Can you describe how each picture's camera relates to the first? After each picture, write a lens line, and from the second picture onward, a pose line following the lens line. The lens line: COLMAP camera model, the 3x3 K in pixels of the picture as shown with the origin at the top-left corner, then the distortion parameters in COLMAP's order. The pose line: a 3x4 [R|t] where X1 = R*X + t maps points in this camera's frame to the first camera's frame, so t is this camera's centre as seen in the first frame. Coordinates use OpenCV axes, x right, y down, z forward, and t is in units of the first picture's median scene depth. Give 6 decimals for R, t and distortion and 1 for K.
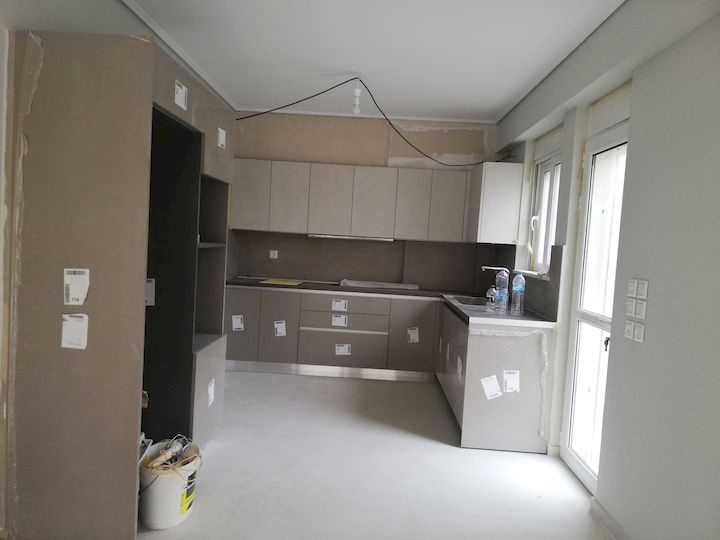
lens RADIAL K [[534.5, 0, 356.6], [0, 534.5, 271.7], [0, 0, 1]] dist [0.083441, -0.120599]
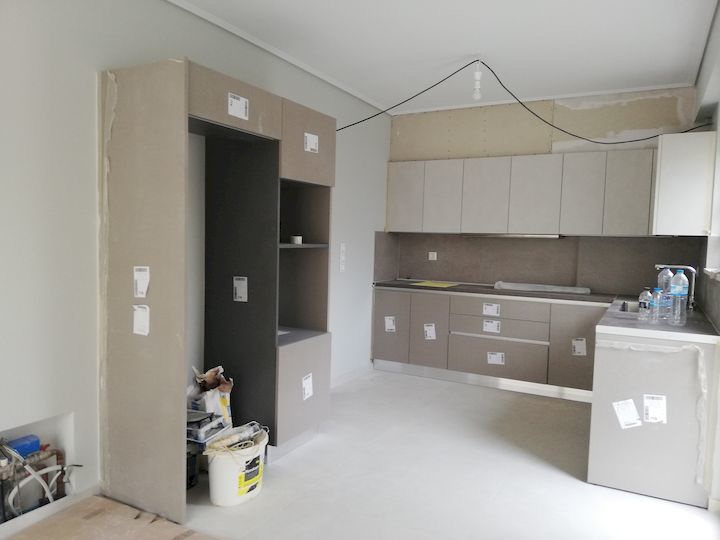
lens RADIAL K [[534.5, 0, 356.6], [0, 534.5, 271.7], [0, 0, 1]] dist [0.083441, -0.120599]
pose [[0.892653, -0.007429, -0.450682, 0.195885], [0.001979, 0.999919, -0.012563, 0.009810], [0.450739, 0.010323, 0.892596, 0.076346]]
